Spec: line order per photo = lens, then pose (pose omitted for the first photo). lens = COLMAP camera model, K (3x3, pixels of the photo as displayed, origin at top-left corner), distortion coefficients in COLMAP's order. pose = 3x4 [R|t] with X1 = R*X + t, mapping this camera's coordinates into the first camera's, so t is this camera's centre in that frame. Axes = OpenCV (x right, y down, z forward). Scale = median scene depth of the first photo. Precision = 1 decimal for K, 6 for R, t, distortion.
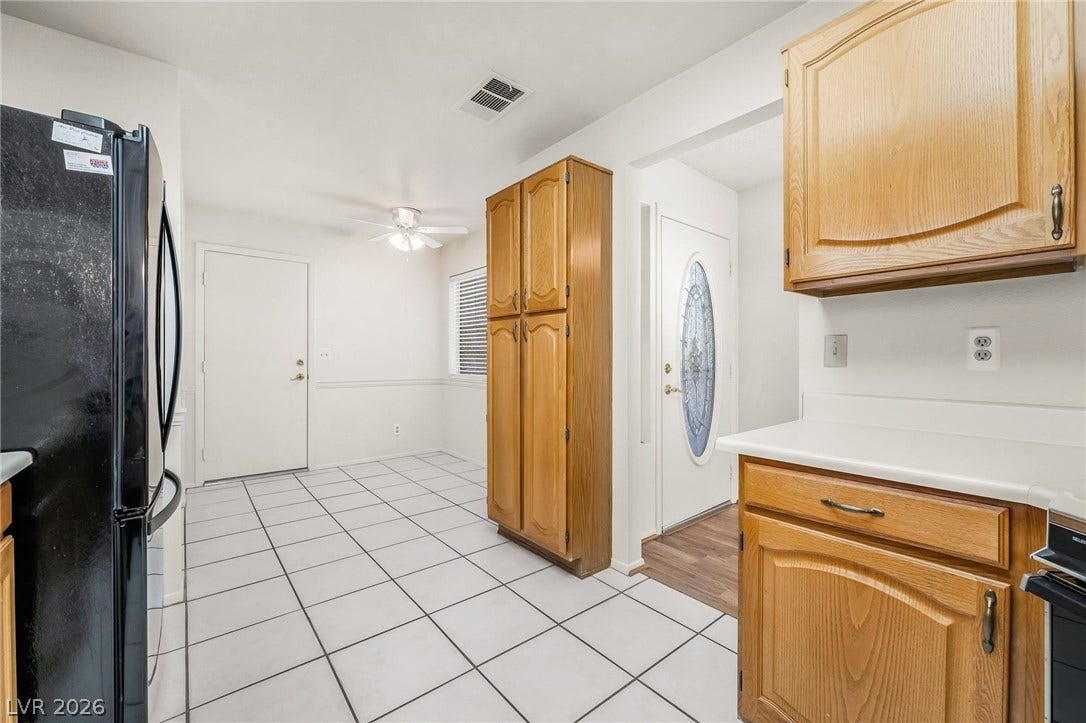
lens RADIAL K [[433.6, 0, 545.3], [0, 433.6, 352.7], [0, 0, 1]] dist [-0.001743, 0.000091]
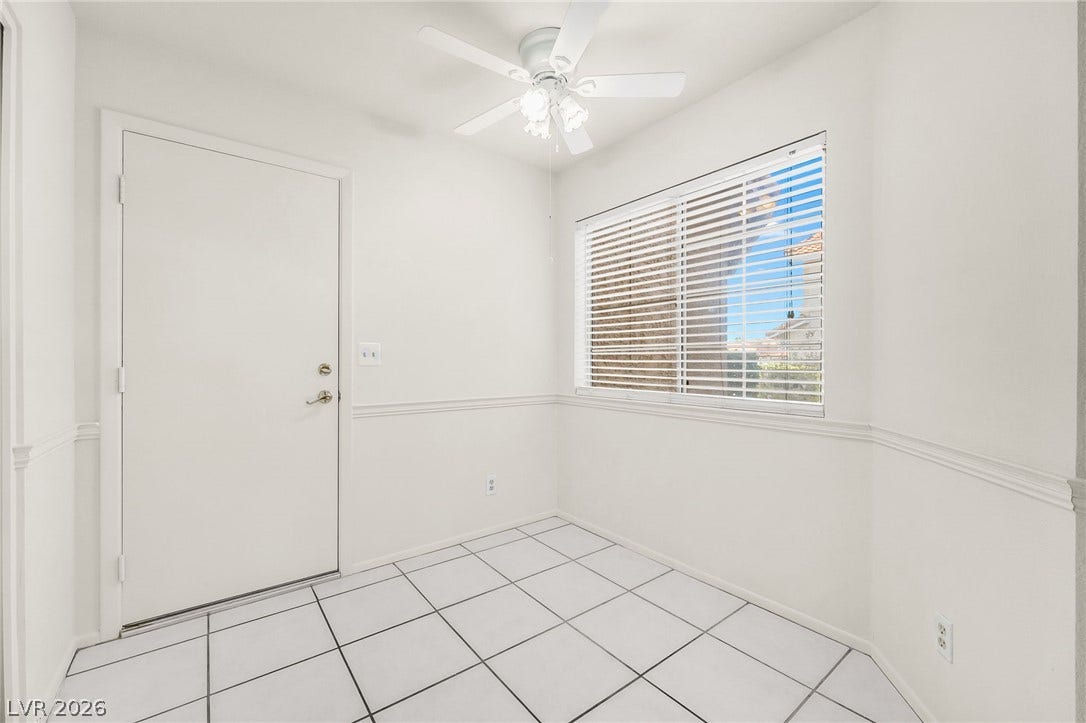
lens RADIAL K [[433.6, 0, 545.3], [0, 433.6, 352.7], [0, 0, 1]] dist [-0.001743, 0.000091]
pose [[0.999605, -0.000123, -0.028102, -0.280469], [0.000238, 0.999991, 0.004119, 0.000281], [0.028102, -0.004124, 0.999597, 0.477057]]
